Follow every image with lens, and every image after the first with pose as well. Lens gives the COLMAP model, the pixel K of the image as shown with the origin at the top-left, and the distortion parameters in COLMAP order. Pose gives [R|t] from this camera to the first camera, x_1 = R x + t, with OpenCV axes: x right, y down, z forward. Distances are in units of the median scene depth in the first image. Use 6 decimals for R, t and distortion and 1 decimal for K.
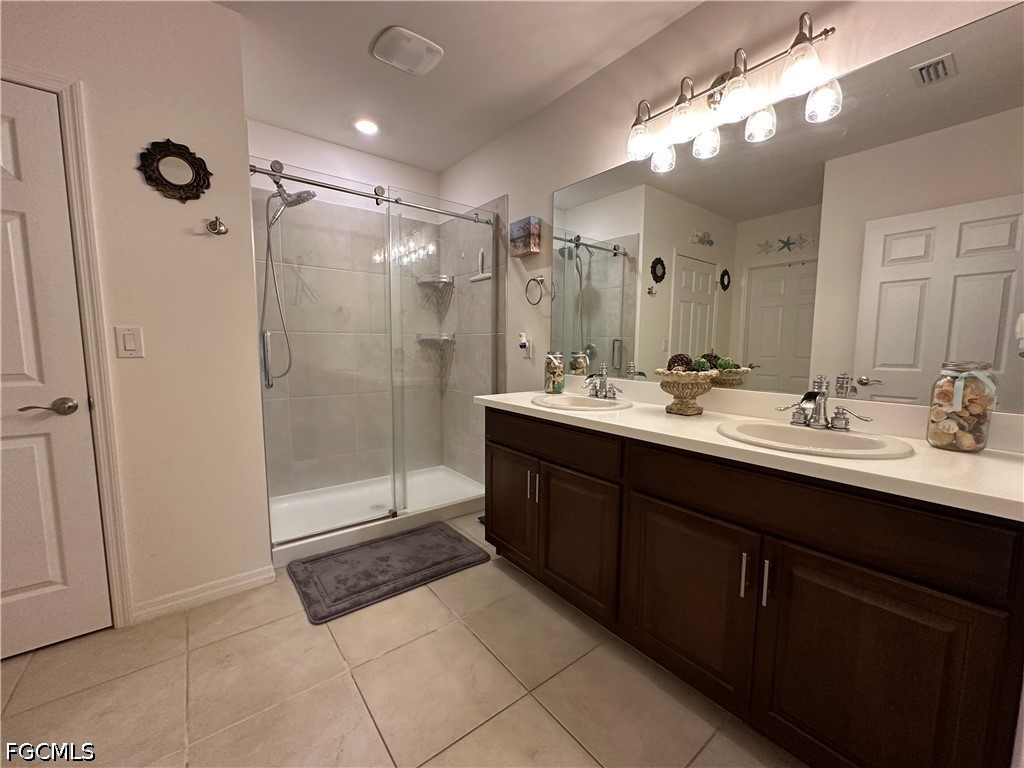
lens RADIAL K [[409.5, 0, 510.8], [0, 409.5, 386.9], [0, 0, 1]] dist [-0.005475, 0.001186]
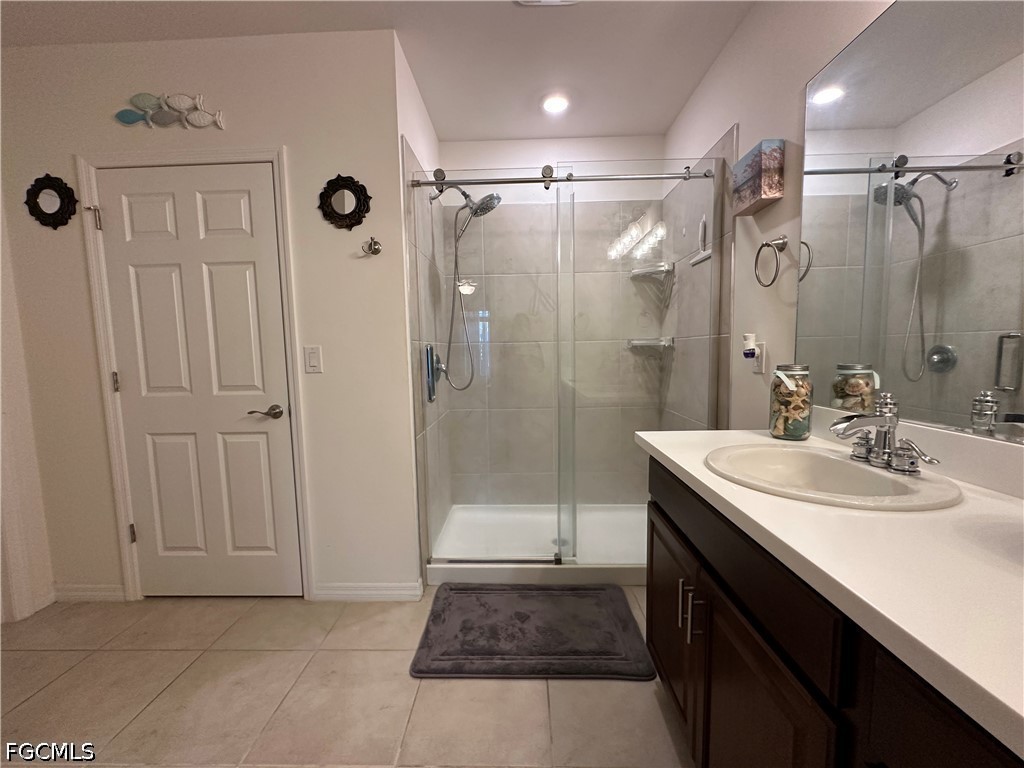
lens RADIAL K [[409.5, 0, 510.8], [0, 409.5, 386.9], [0, 0, 1]] dist [-0.005475, 0.001186]
pose [[0.770495, 0.036352, -0.636409, 0.168363], [-0.041962, 0.999100, 0.006267, -0.043663], [0.636064, 0.021876, 0.771326, 0.321777]]
